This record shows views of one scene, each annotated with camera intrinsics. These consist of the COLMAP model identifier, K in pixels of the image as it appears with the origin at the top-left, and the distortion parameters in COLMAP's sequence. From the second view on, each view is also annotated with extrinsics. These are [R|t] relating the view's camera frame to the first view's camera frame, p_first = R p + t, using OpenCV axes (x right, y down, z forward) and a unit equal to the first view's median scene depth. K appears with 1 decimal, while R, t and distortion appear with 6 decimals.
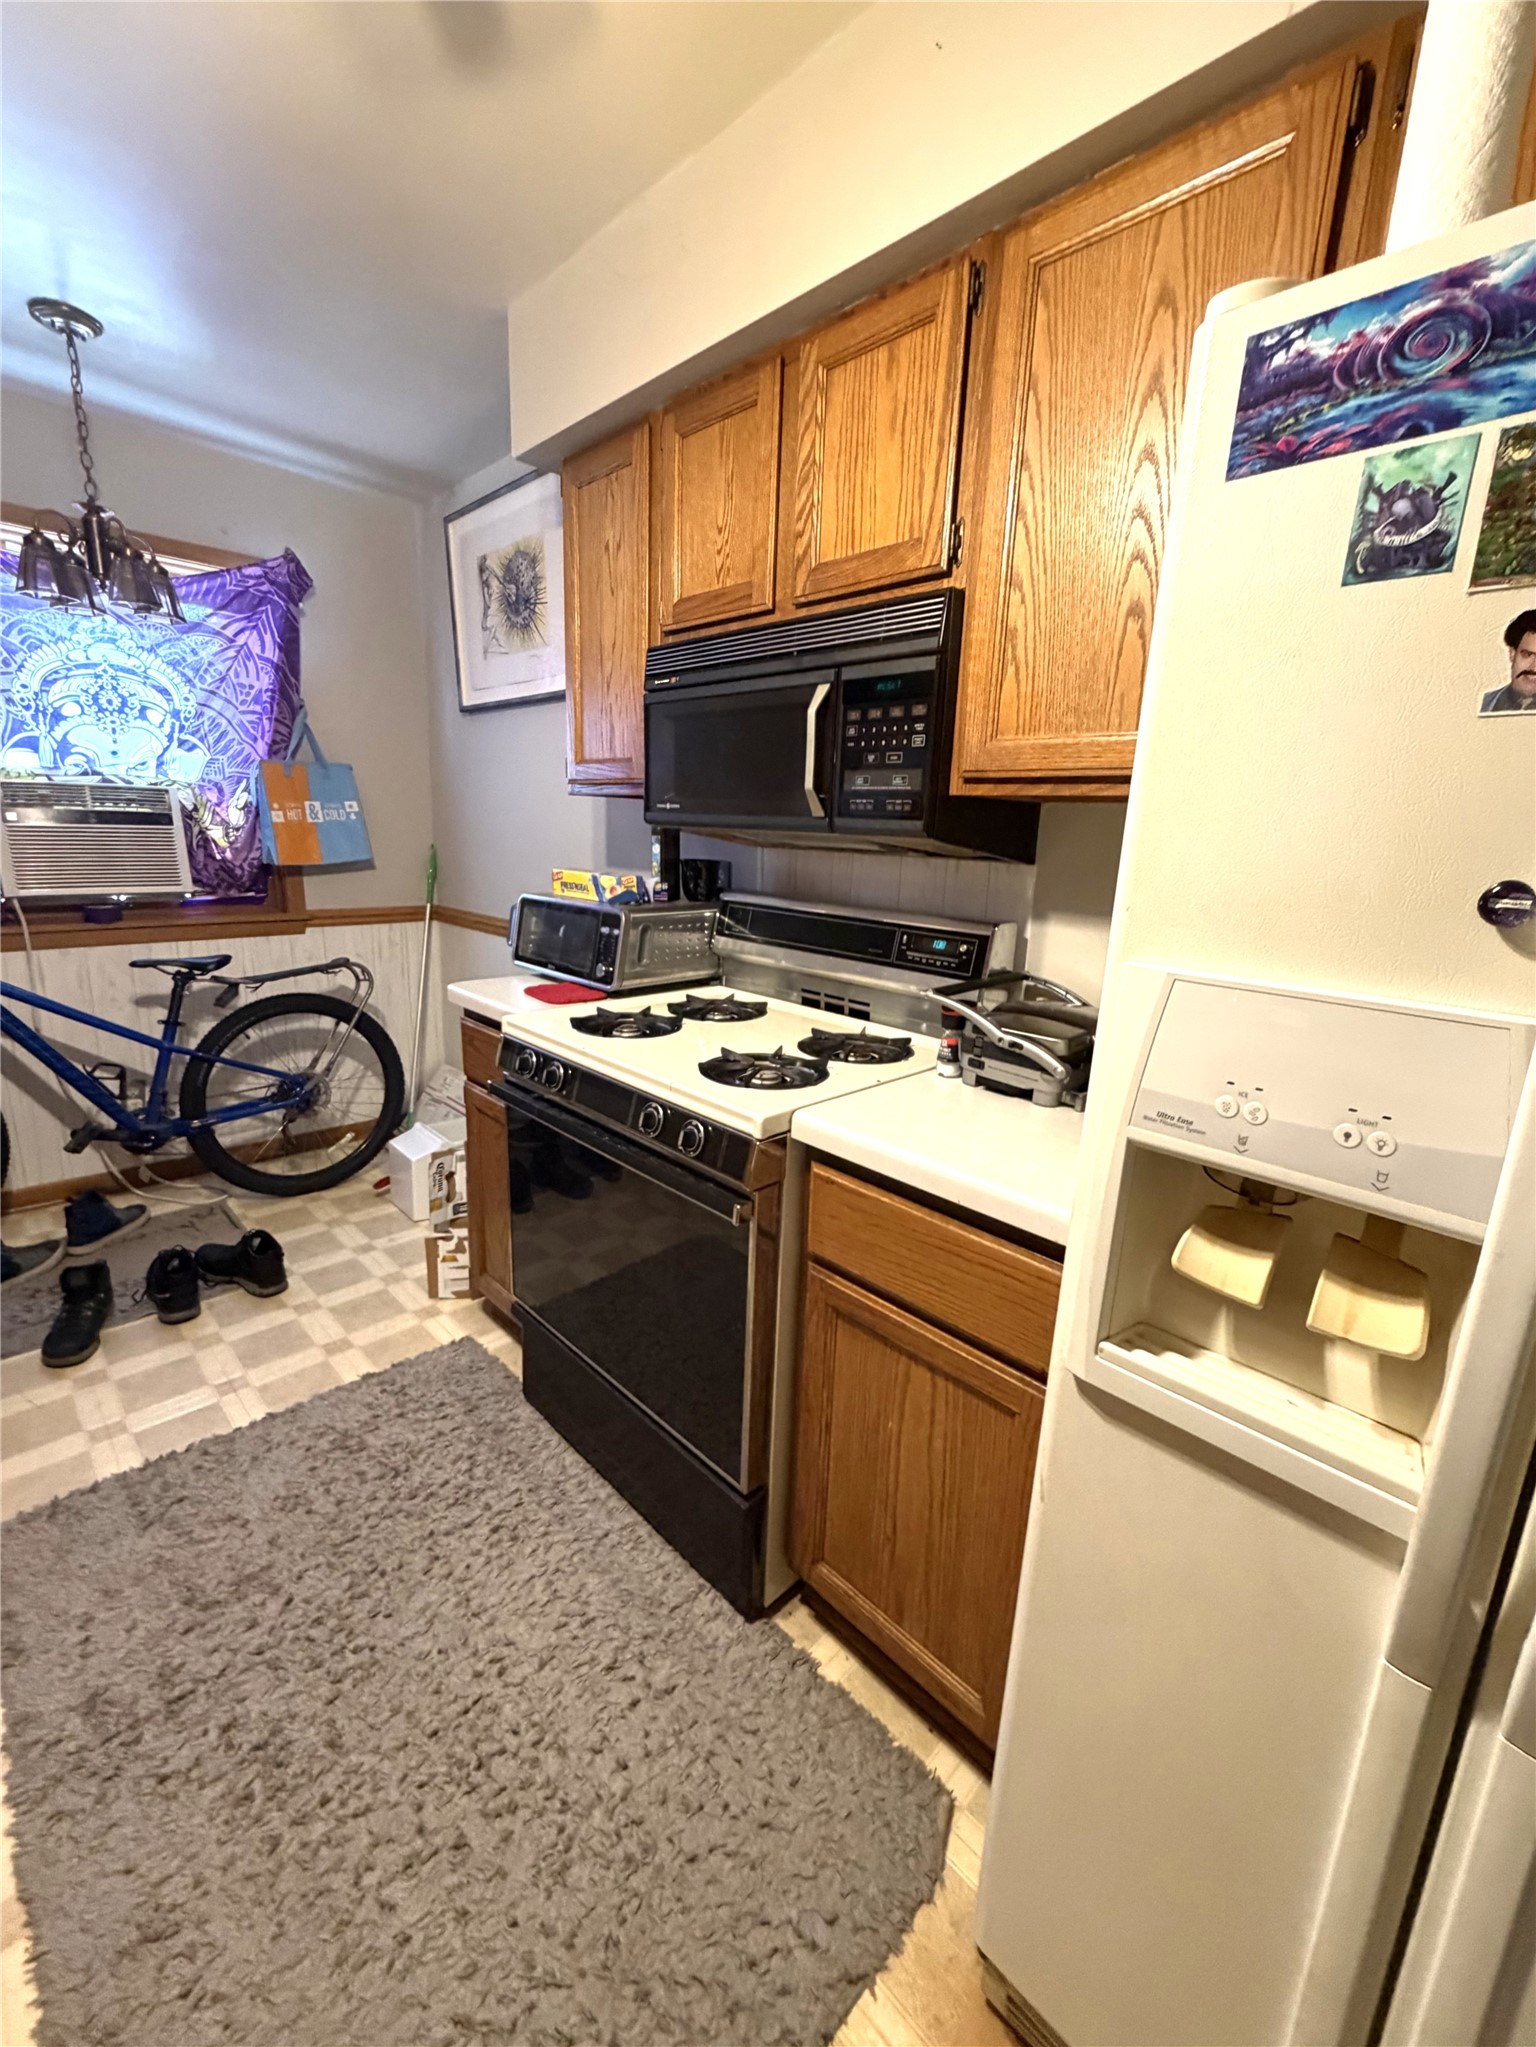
lens RADIAL K [[825.7, 0, 758.7], [0, 825.7, 1015.1], [0, 0, 1]] dist [-0.000144, 0.000051]
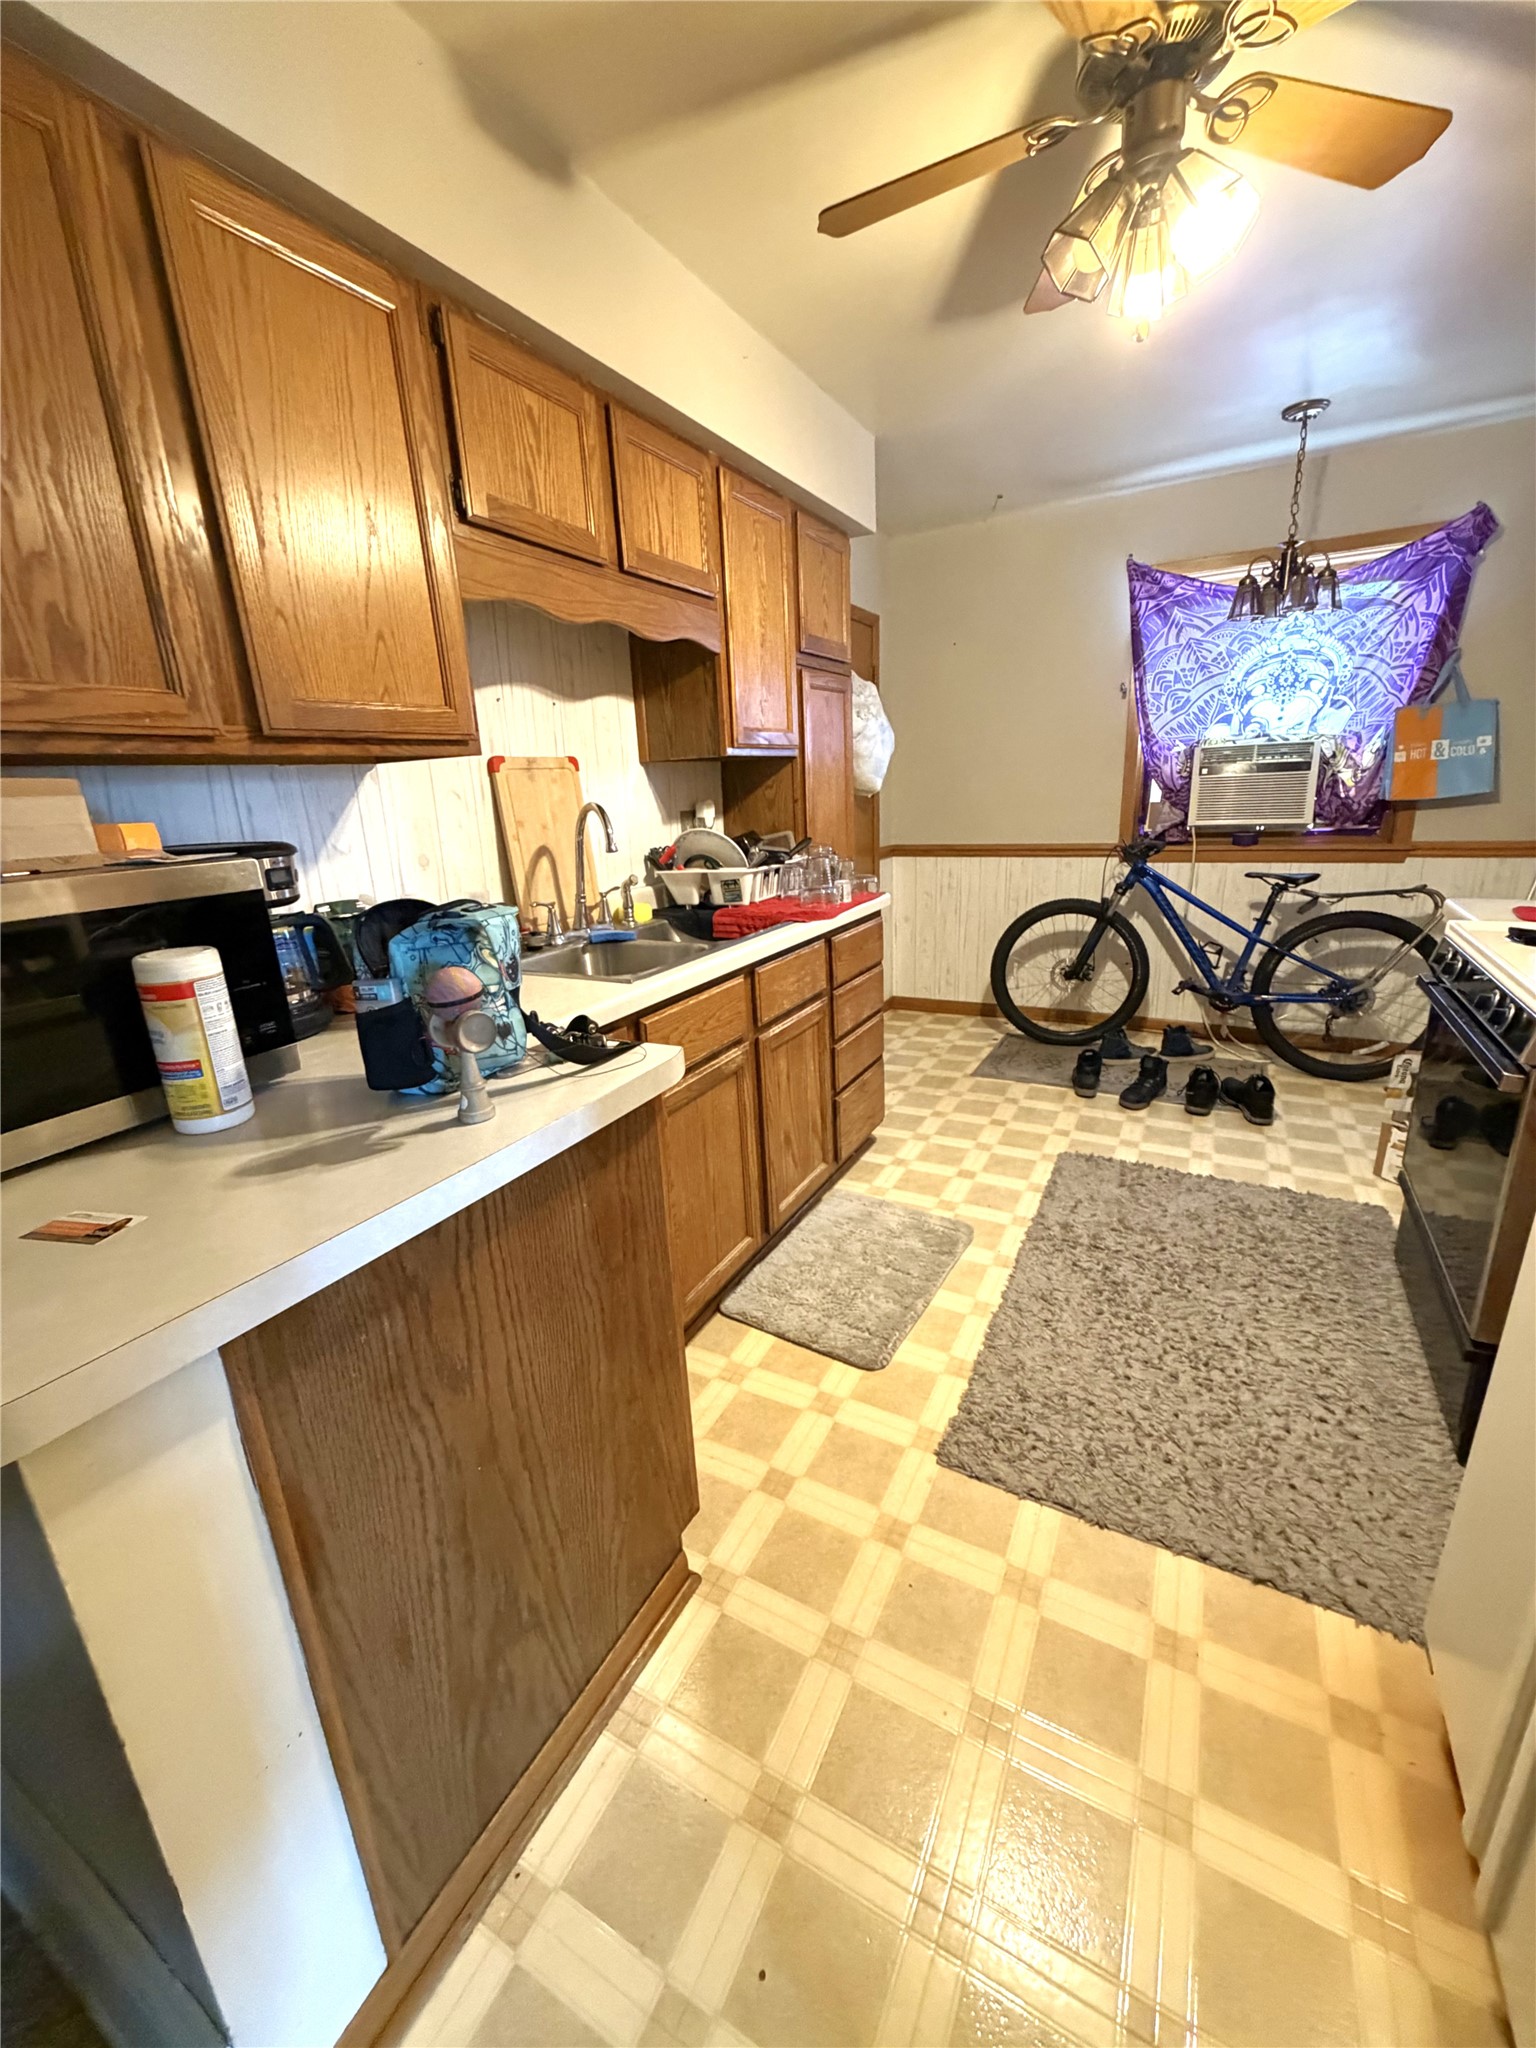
lens RADIAL K [[826.1, 0, 766.4], [0, 826.1, 1018.4], [0, 0, 1]] dist [-0.000144, 0.000051]
pose [[0.281532, 0.215132, -0.935124, 0.341809], [-0.161322, 0.971283, 0.174883, 0.056777], [0.945894, 0.101621, 0.308153, -0.157185]]
